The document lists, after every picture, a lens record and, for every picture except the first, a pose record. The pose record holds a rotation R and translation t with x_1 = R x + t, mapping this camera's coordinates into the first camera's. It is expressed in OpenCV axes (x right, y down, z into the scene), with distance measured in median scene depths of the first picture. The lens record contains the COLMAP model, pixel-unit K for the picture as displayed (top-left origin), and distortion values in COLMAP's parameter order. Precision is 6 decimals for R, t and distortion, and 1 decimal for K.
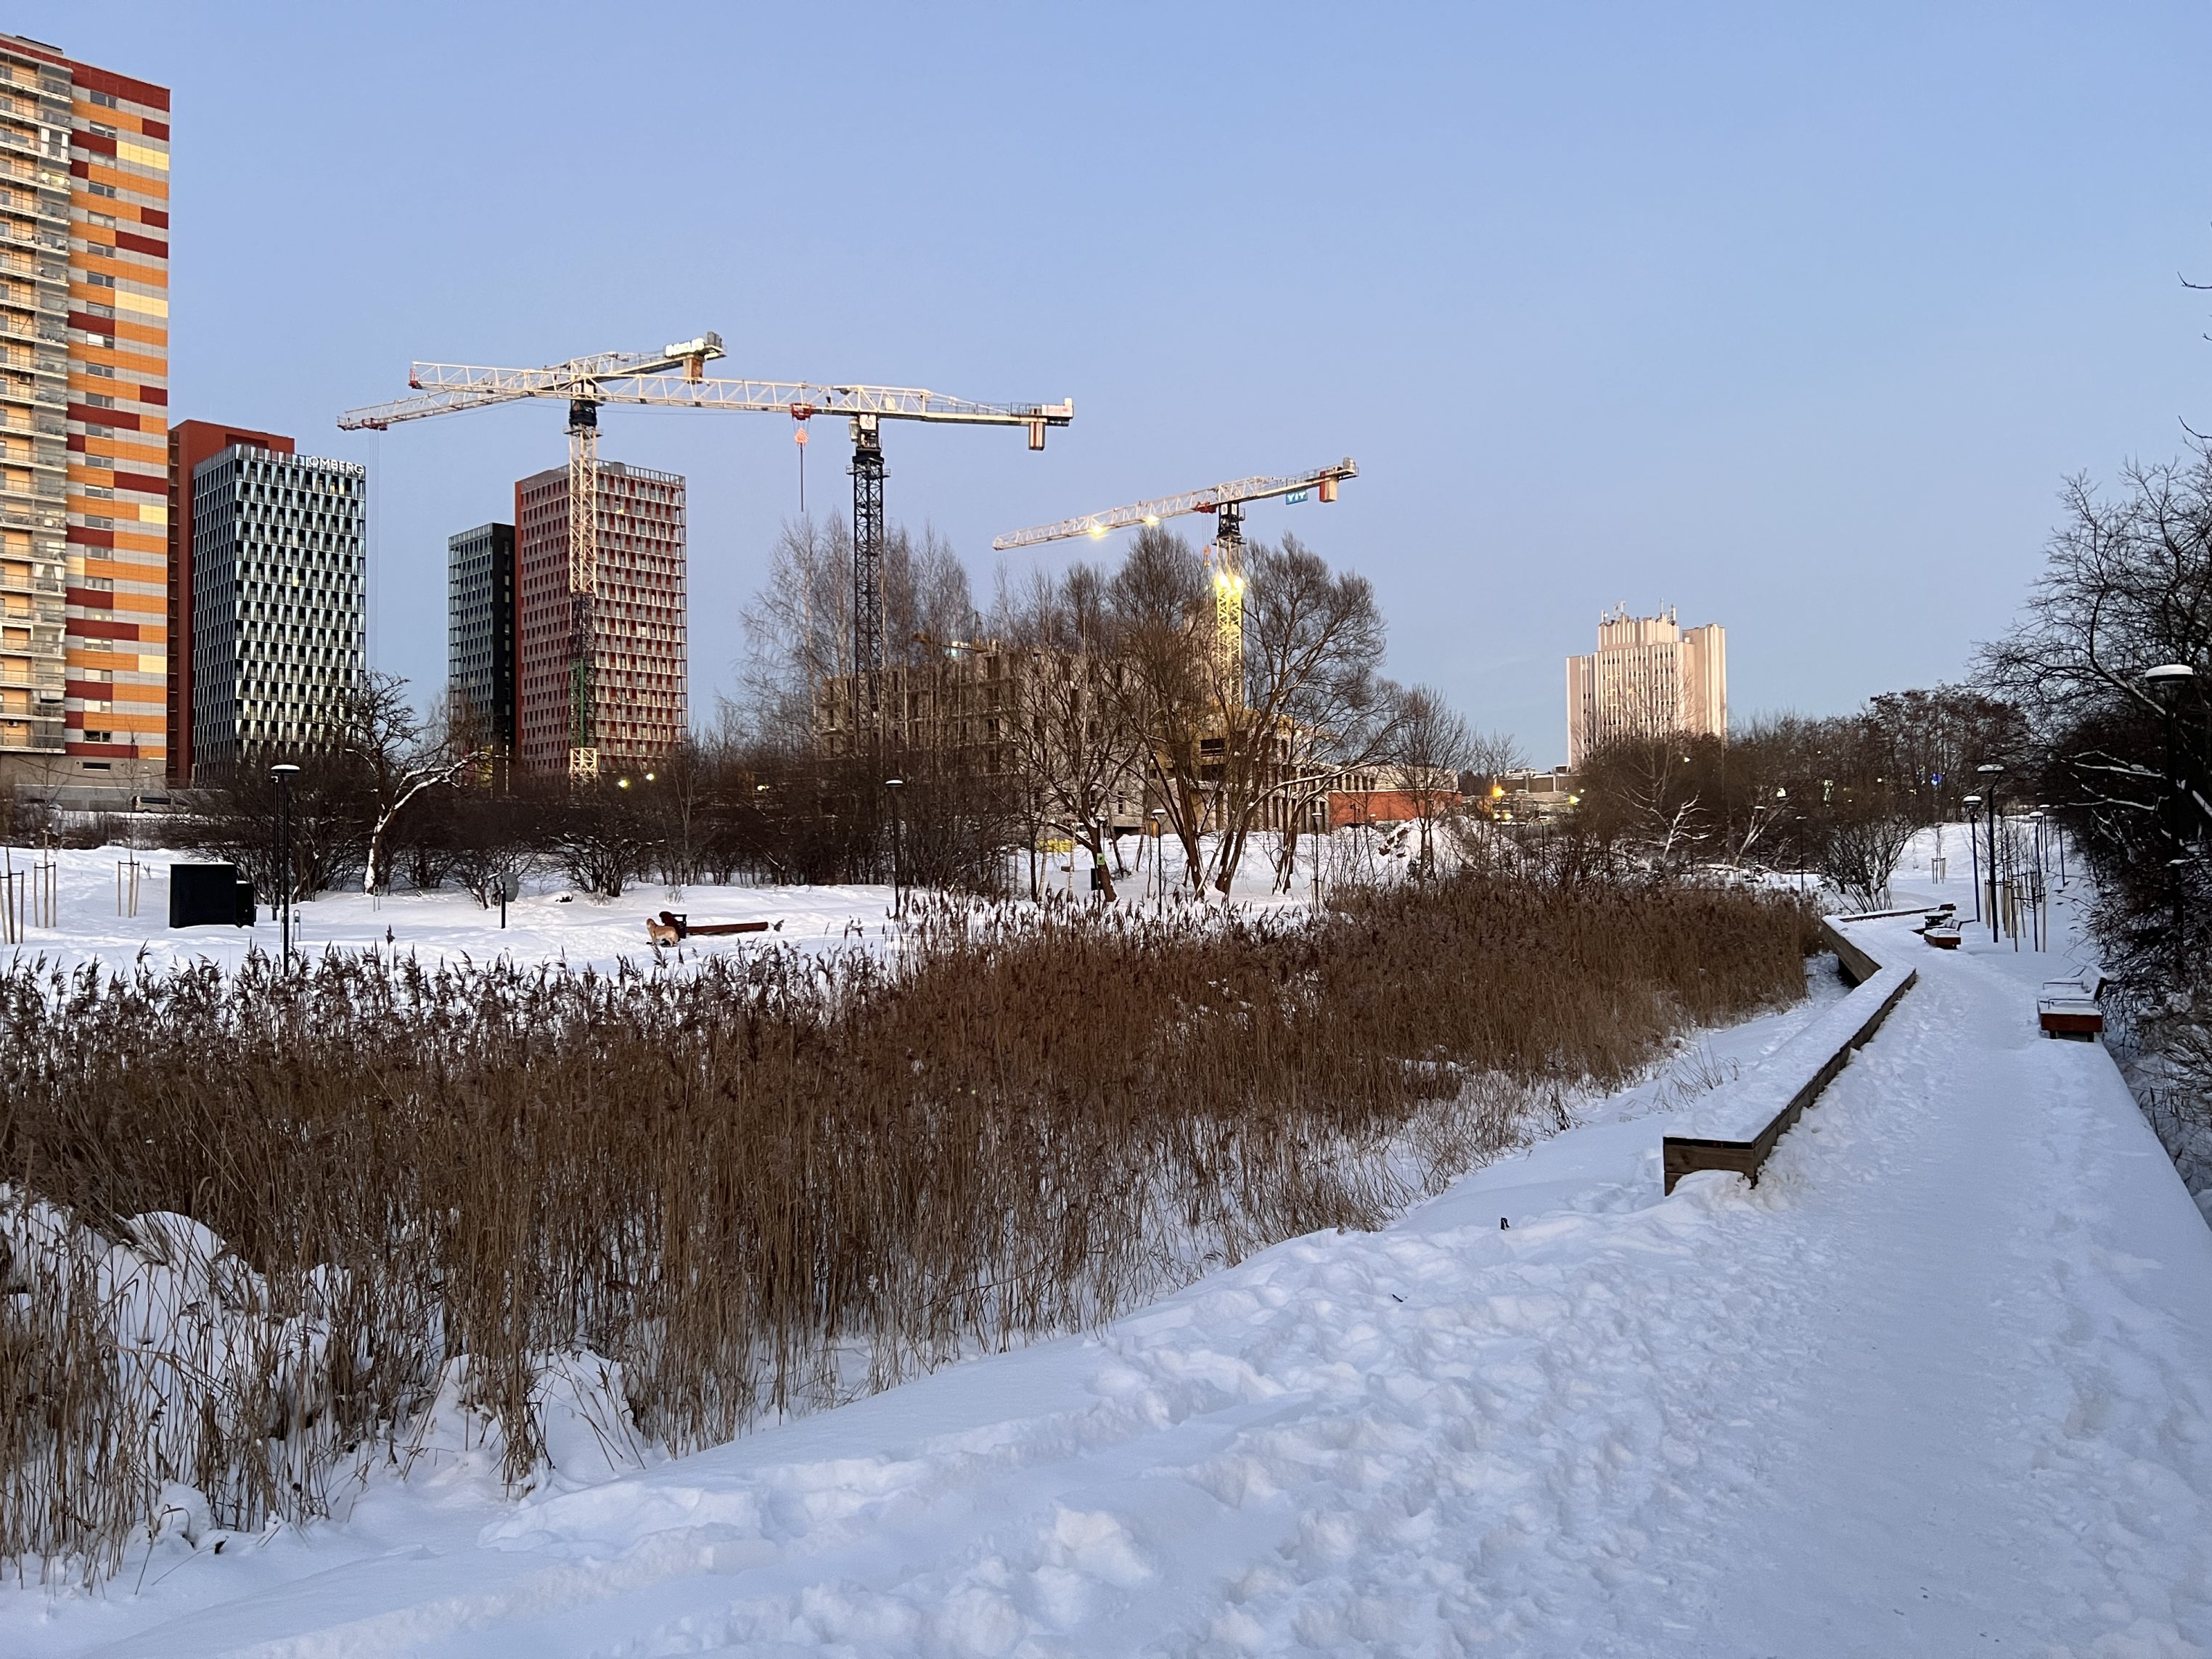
lens RADIAL K [[1641.1, 0, 1106.0], [0, 1641.1, 829.5], [0, 0, 1]] dist [0.084316, -0.100155]
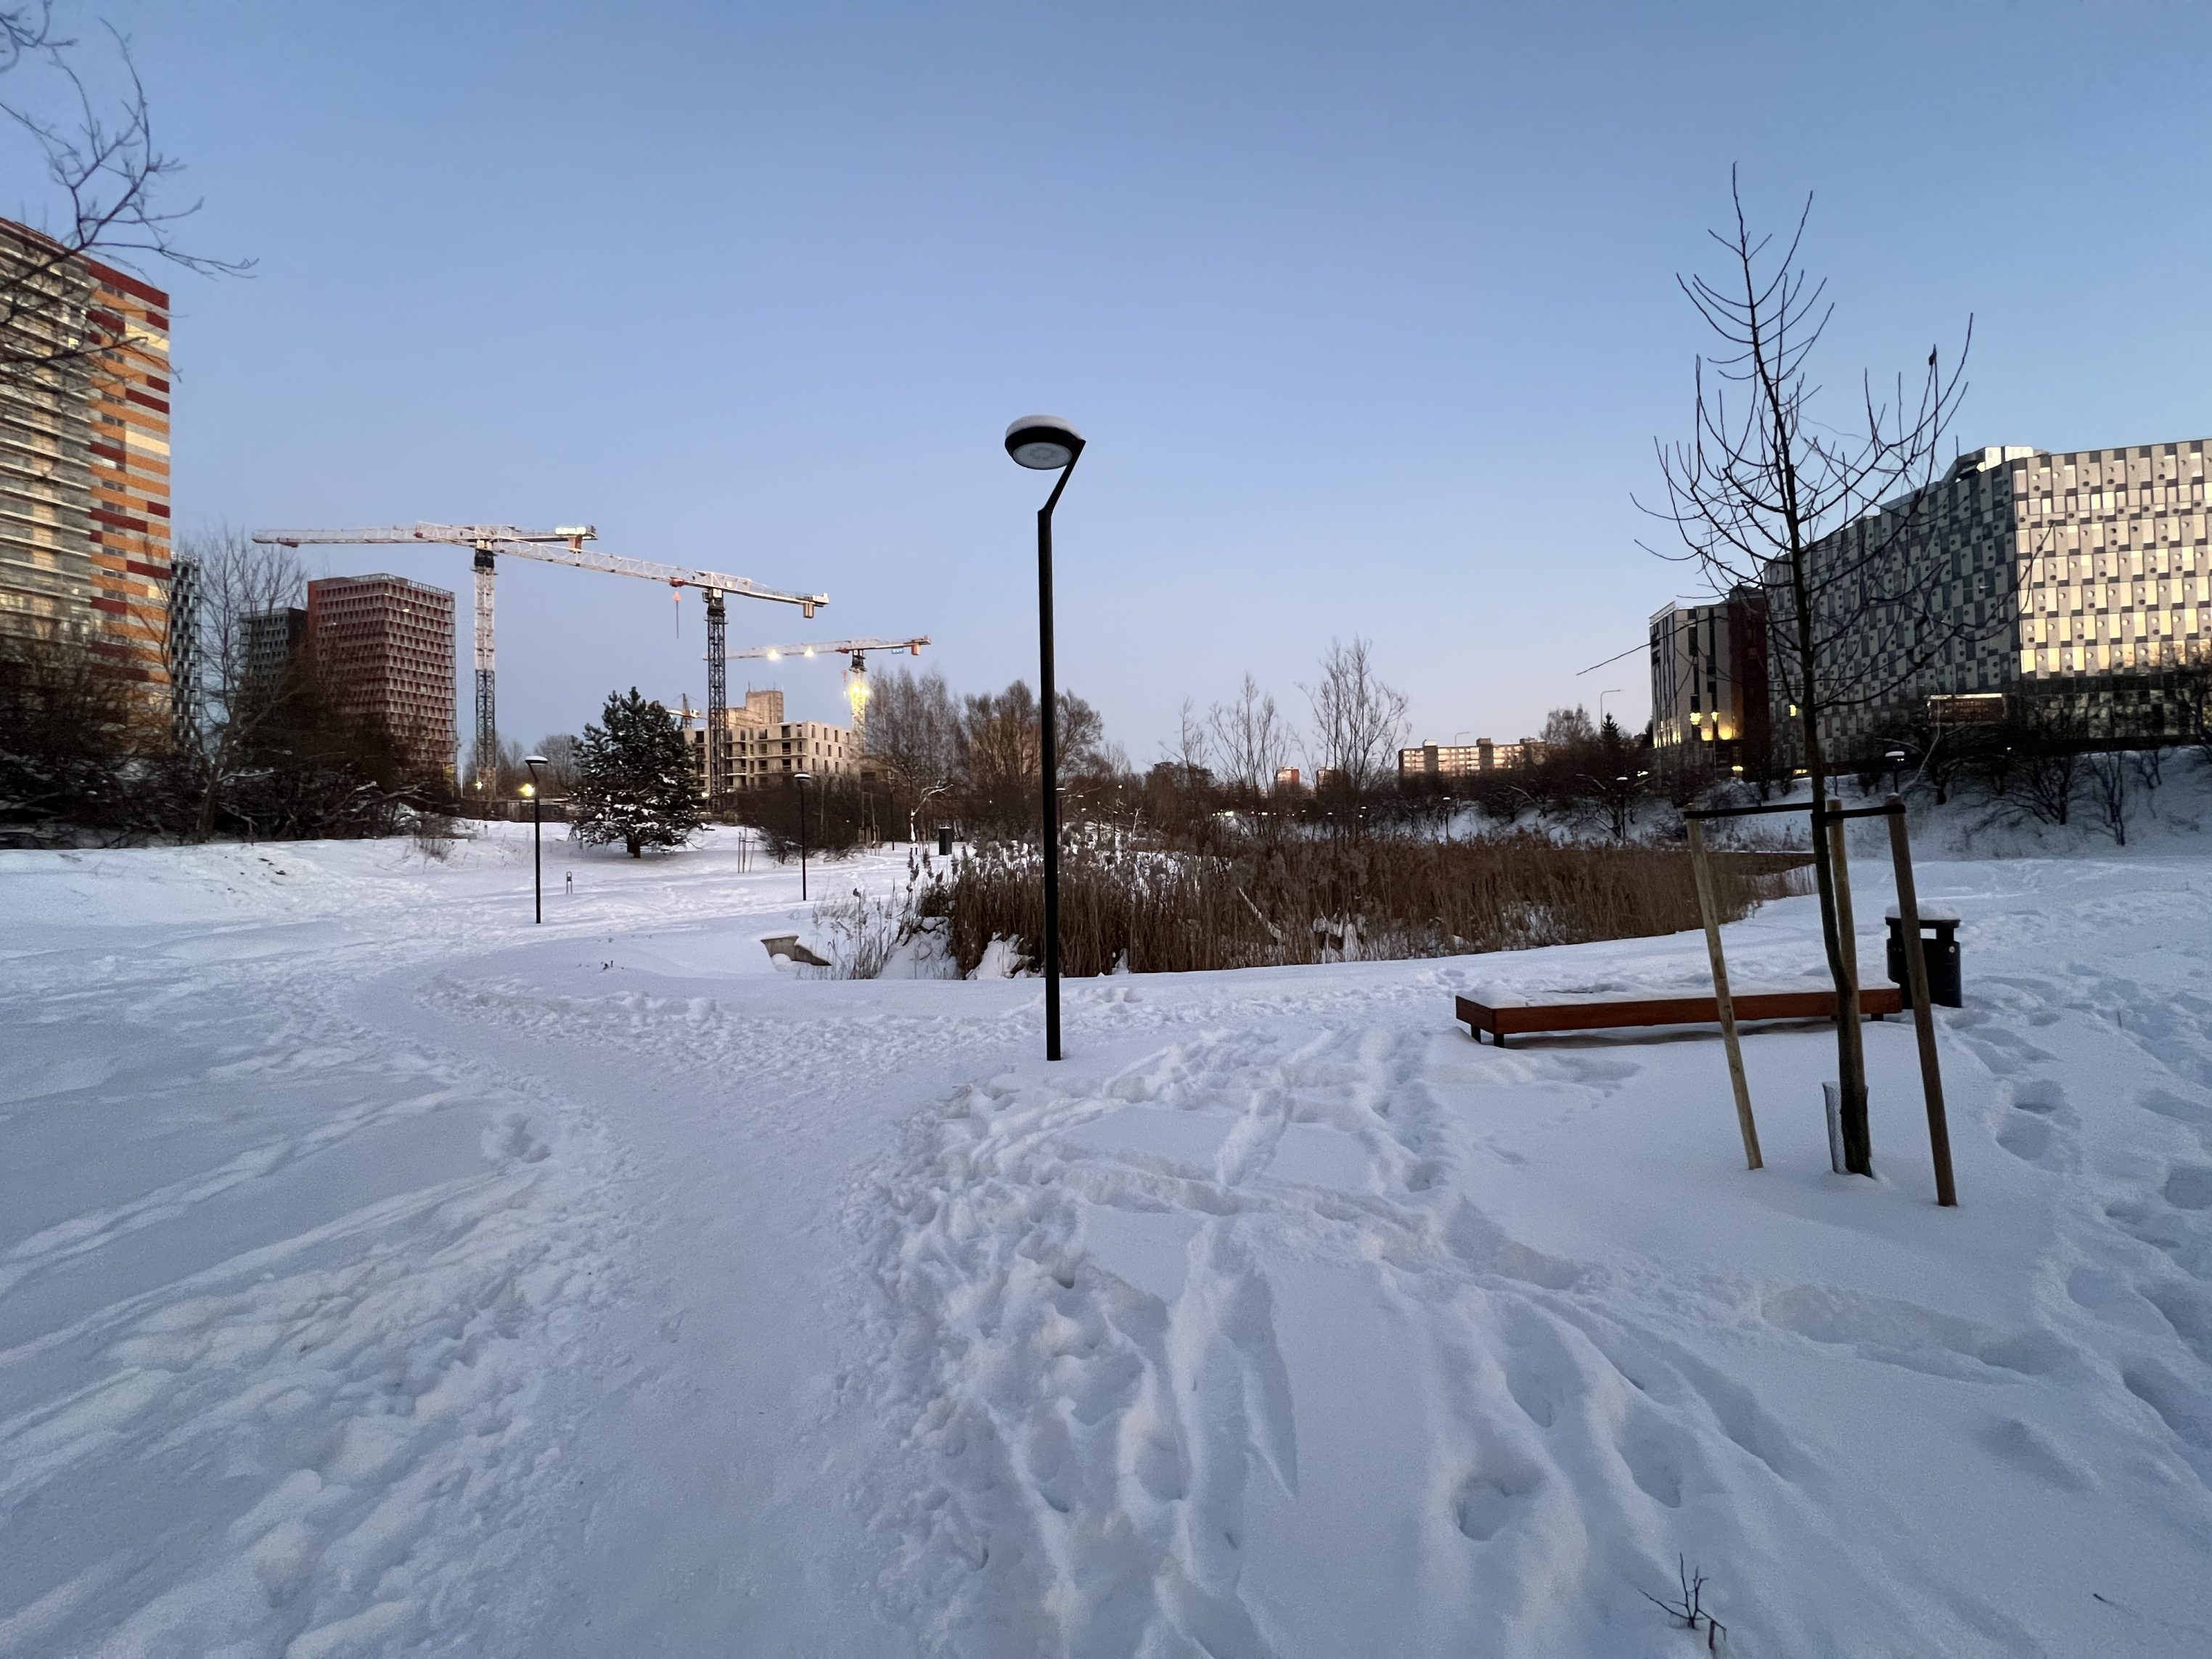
lens RADIAL K [[880.8, 0, 1106.0], [0, 880.8, 829.5], [0, 0, 1]] dist [0.027422, -0.010097]
pose [[0.866319, -0.006118, 0.499454, -0.261374], [0.002099, 0.999961, 0.008608, 0.007128], [-0.499487, -0.006409, 0.866298, -0.064895]]
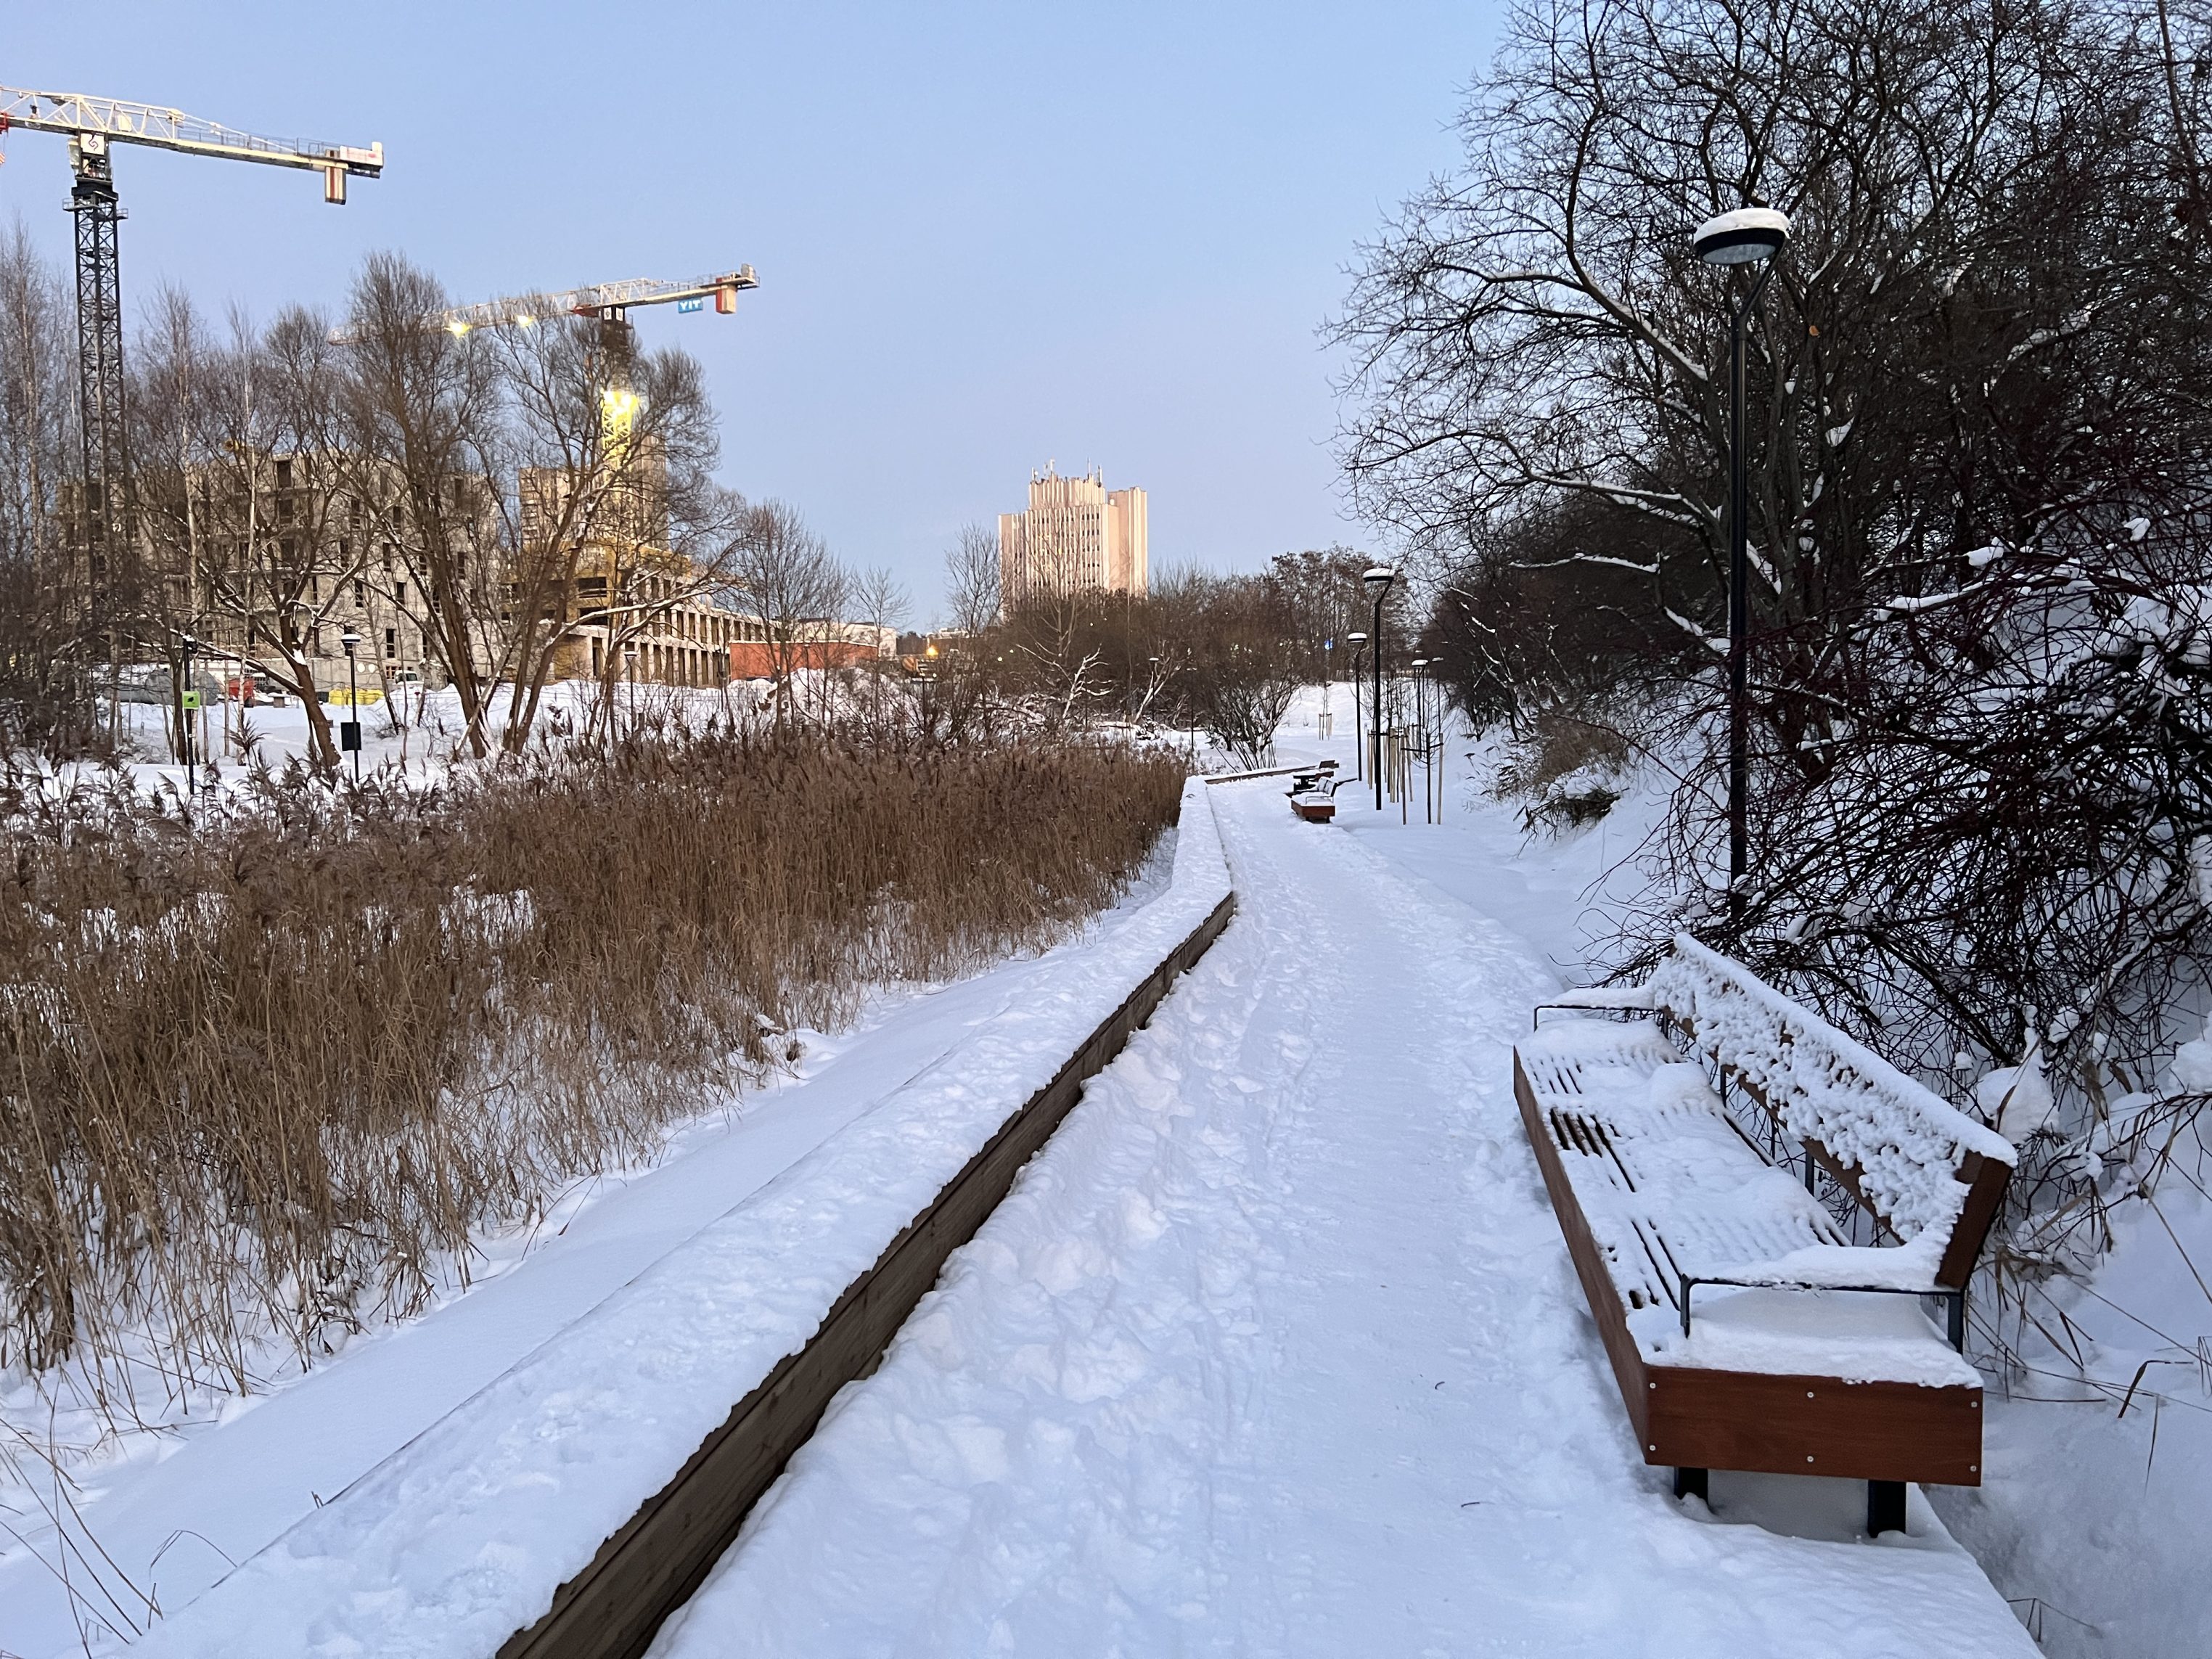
lens RADIAL K [[1641.1, 0, 1106.0], [0, 1641.1, 829.5], [0, 0, 1]] dist [0.084316, -0.100155]
pose [[0.947077, -0.018987, 0.320444, 0.047564], [-0.007611, 0.996641, 0.081545, 0.004497], [-0.320916, -0.079669, 0.943751, 0.089855]]
